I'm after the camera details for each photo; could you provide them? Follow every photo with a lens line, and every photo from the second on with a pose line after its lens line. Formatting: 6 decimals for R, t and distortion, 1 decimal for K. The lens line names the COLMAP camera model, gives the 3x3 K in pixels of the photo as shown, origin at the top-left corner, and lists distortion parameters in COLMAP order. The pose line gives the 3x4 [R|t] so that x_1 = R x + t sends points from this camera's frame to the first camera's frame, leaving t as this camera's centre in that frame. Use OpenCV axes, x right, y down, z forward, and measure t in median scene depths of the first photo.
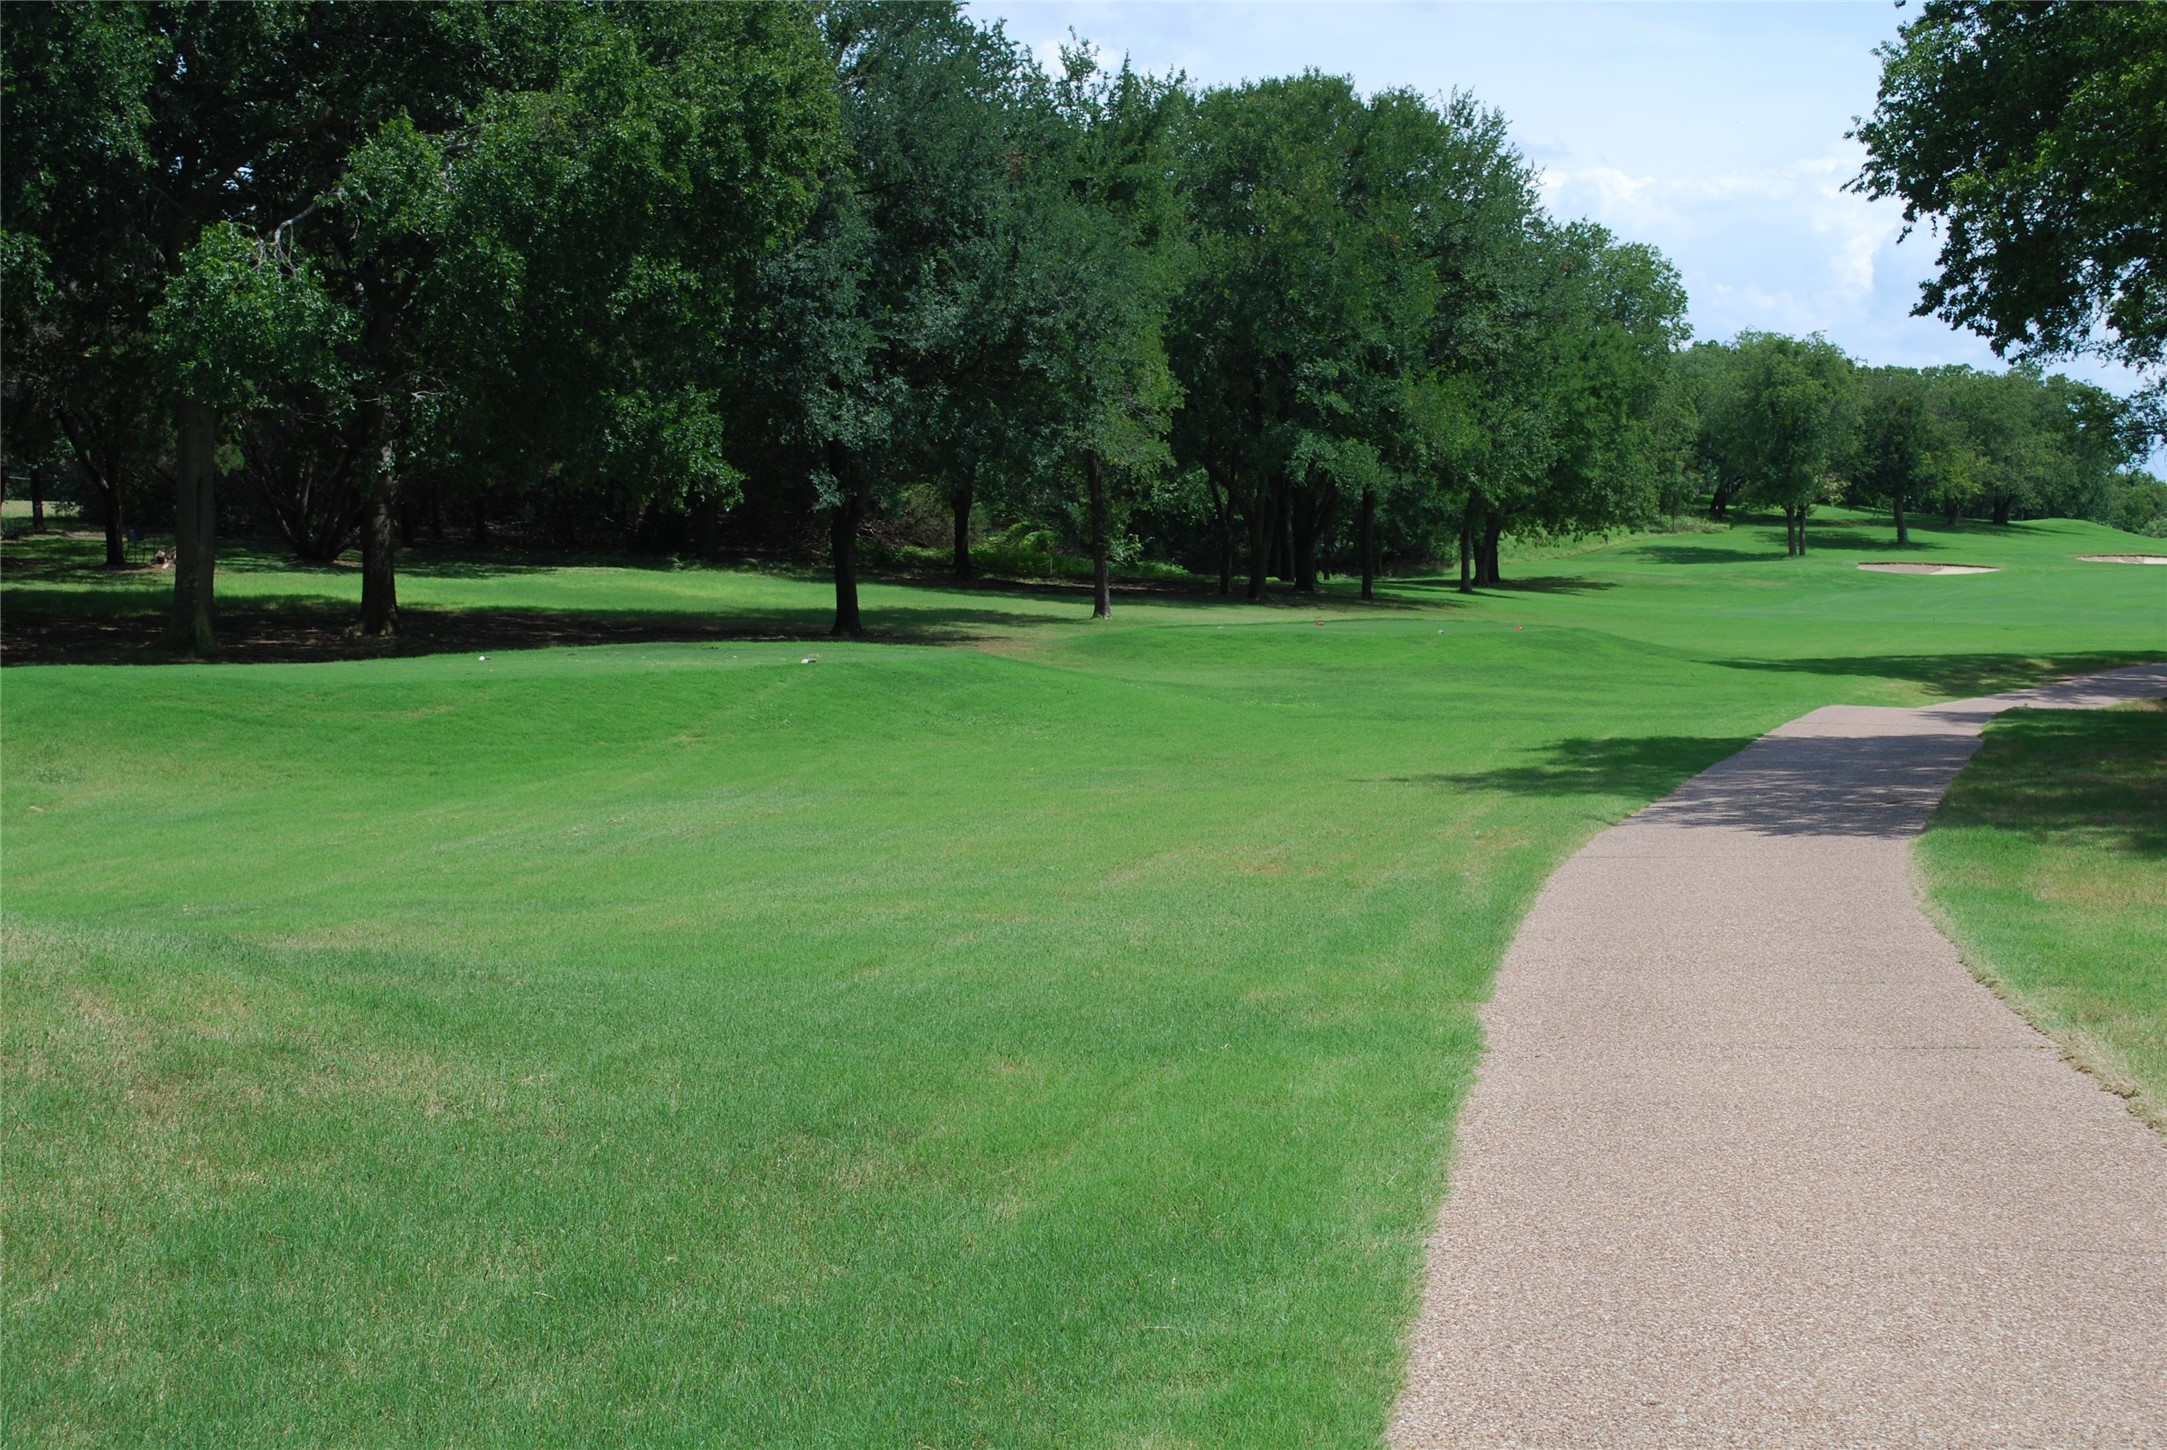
lens RADIAL K [[3329.8, 0, 1081.1], [0, 3329.8, 688.3], [0, 0, 1]] dist [-0.004346, -0.045597]
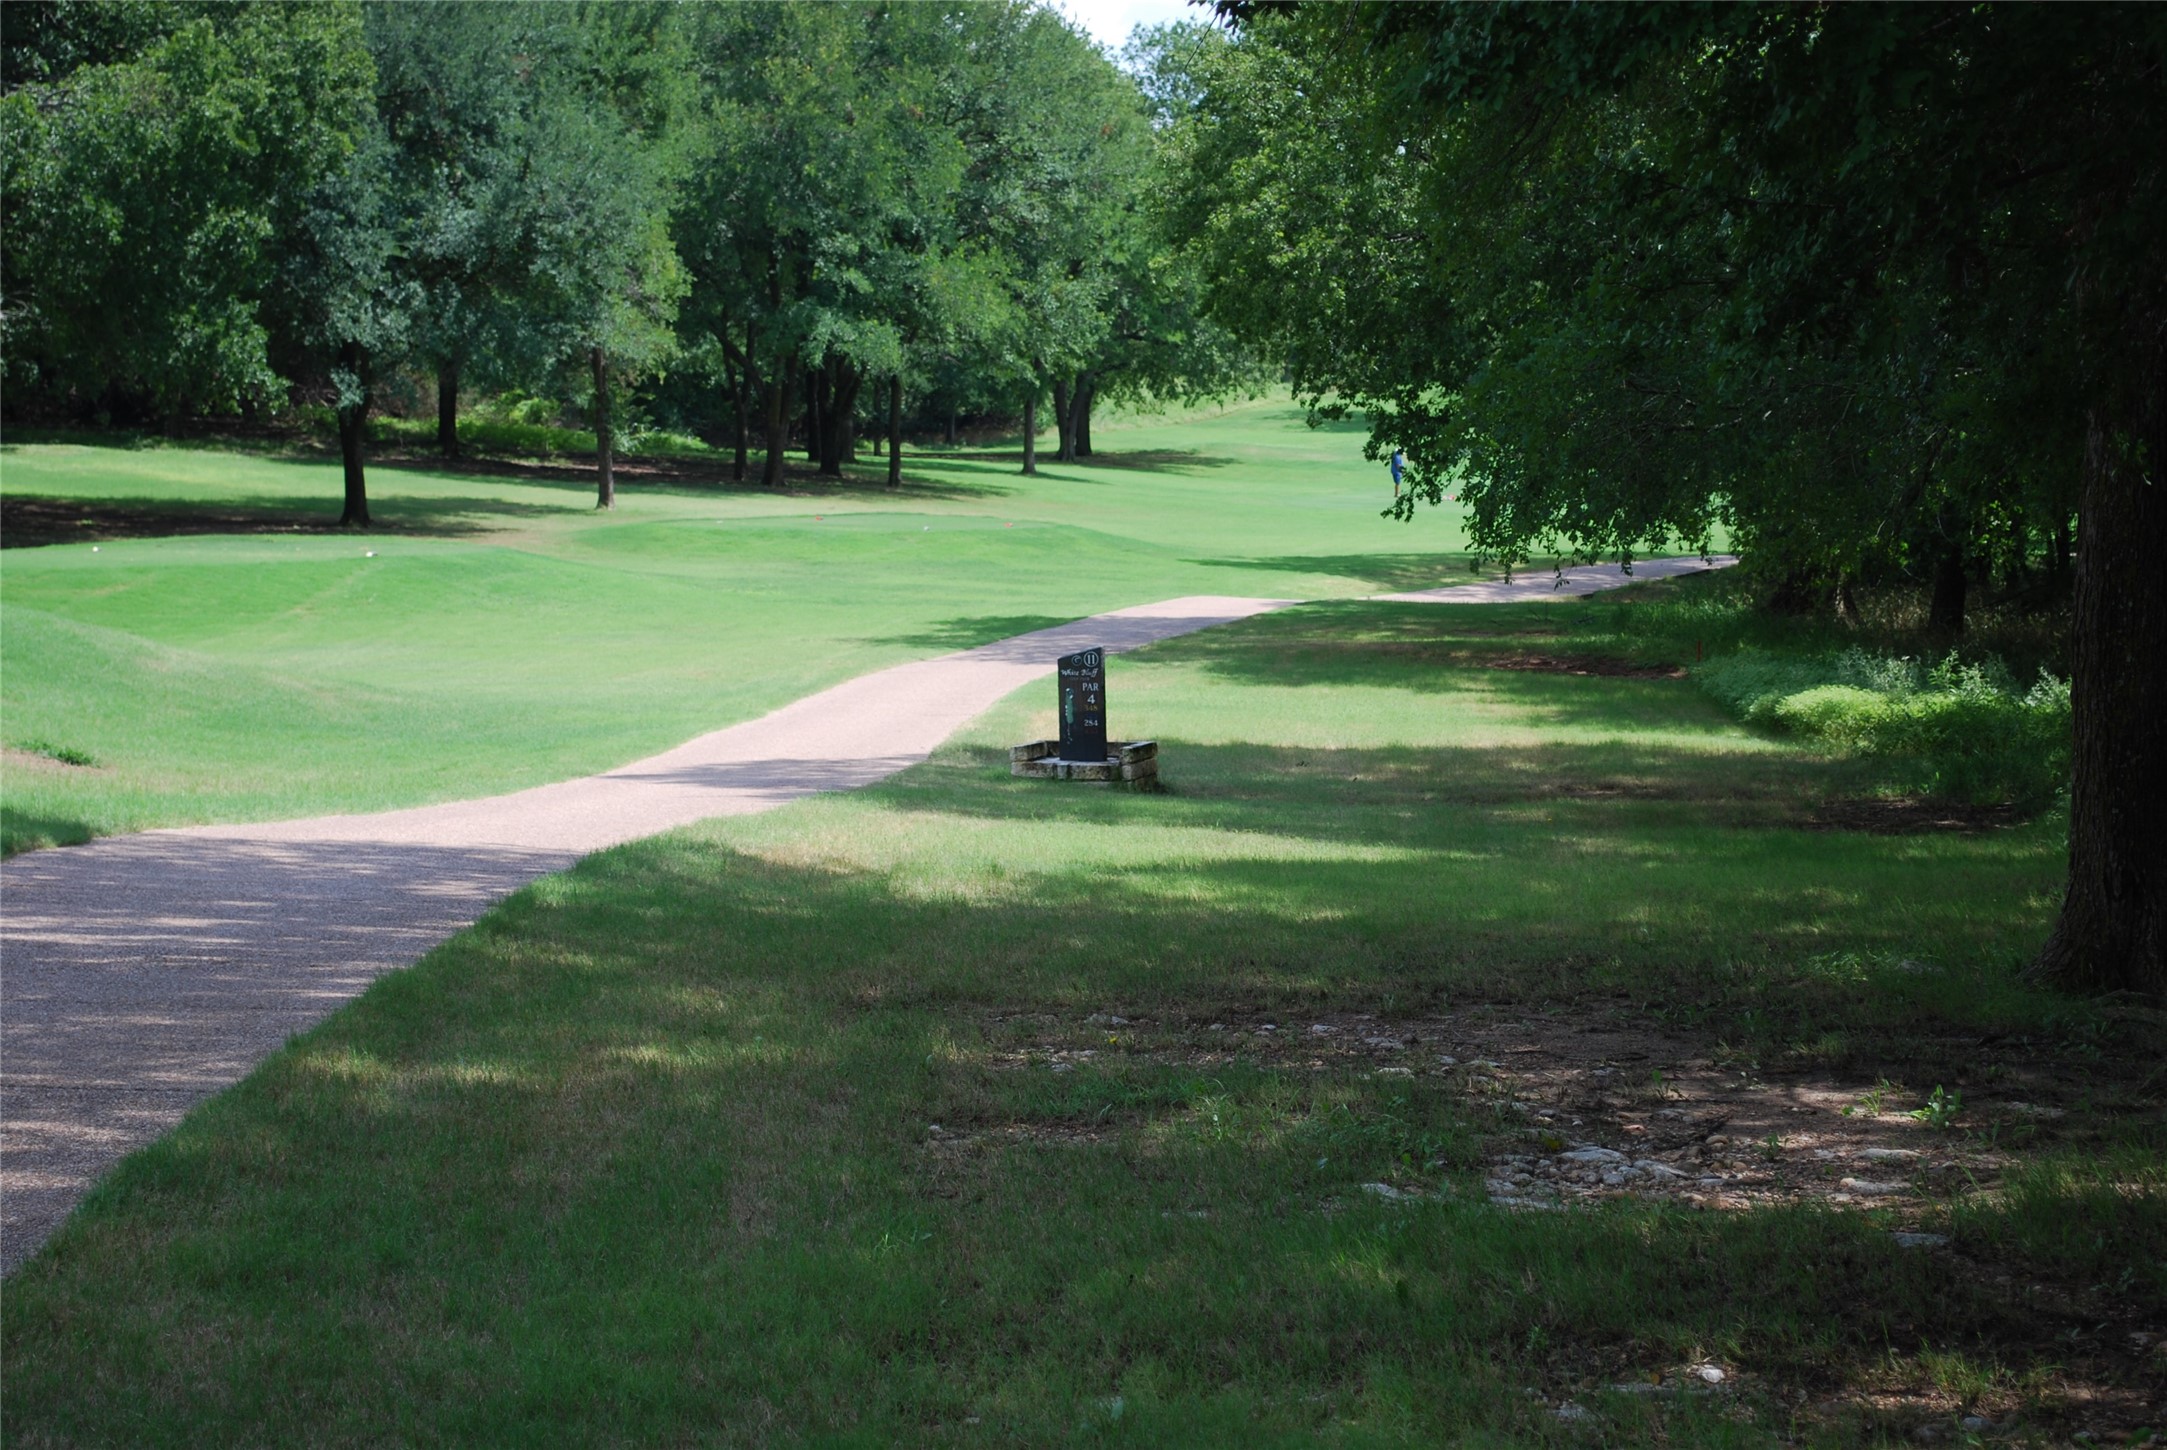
lens RADIAL K [[4901.7, 0, 1083.5], [0, 4901.7, 725.0], [0, 0, 1]] dist [0.022504, -0.154564]
pose [[0.994585, 0.003852, 0.103855, -0.003921], [-0.006789, 0.999586, 0.027946, 0.001483], [-0.103705, -0.028499, 0.994200, -0.447786]]
